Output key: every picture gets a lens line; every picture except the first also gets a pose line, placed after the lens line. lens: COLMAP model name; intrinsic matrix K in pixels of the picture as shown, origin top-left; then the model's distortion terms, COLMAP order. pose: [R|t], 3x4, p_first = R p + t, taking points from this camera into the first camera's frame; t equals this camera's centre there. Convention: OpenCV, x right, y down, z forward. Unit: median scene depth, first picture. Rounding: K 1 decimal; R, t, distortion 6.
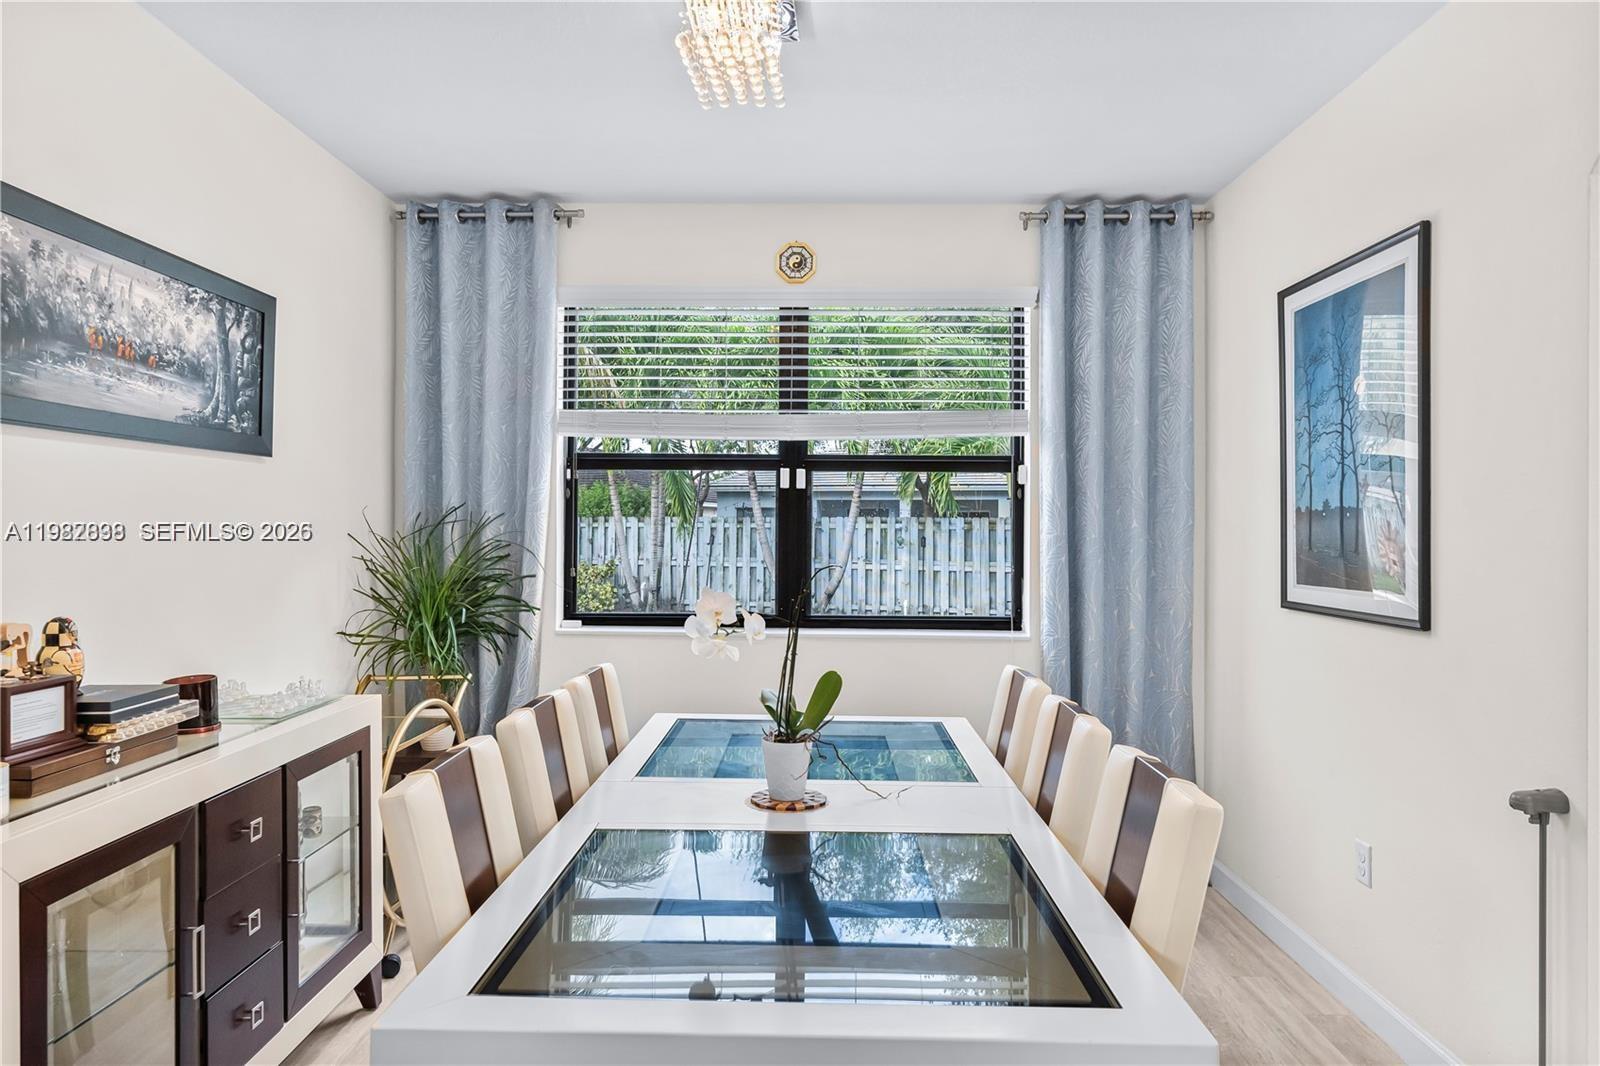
lens RADIAL K [[980.2, 0, 793.1], [0, 980.2, 535.0], [0, 0, 1]] dist [-0.005456, -0.002607]
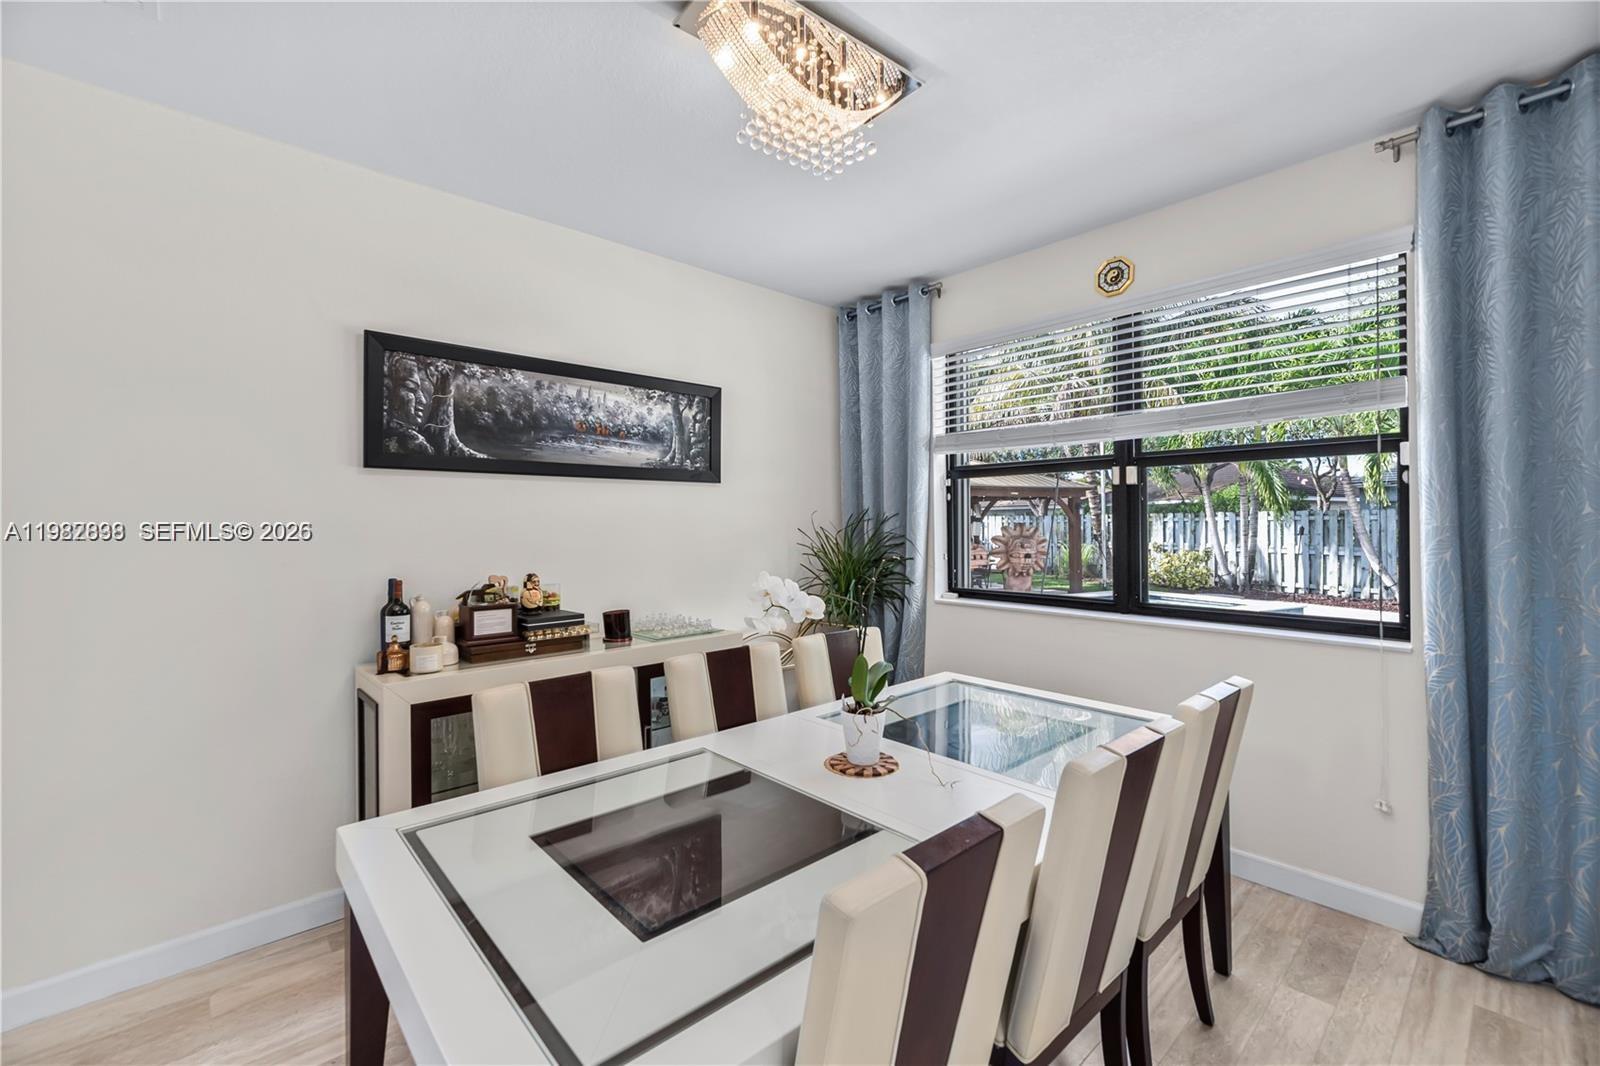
lens RADIAL K [[665.9, 0, 803.5], [0, 665.9, 523.0], [0, 0, 1]] dist [0.003442, -0.000485]
pose [[0.694847, -0.011317, -0.719068, 0.302273], [0.005941, 0.999932, -0.009997, 0.000557], [0.719133, 0.002674, 0.694867, 0.247176]]
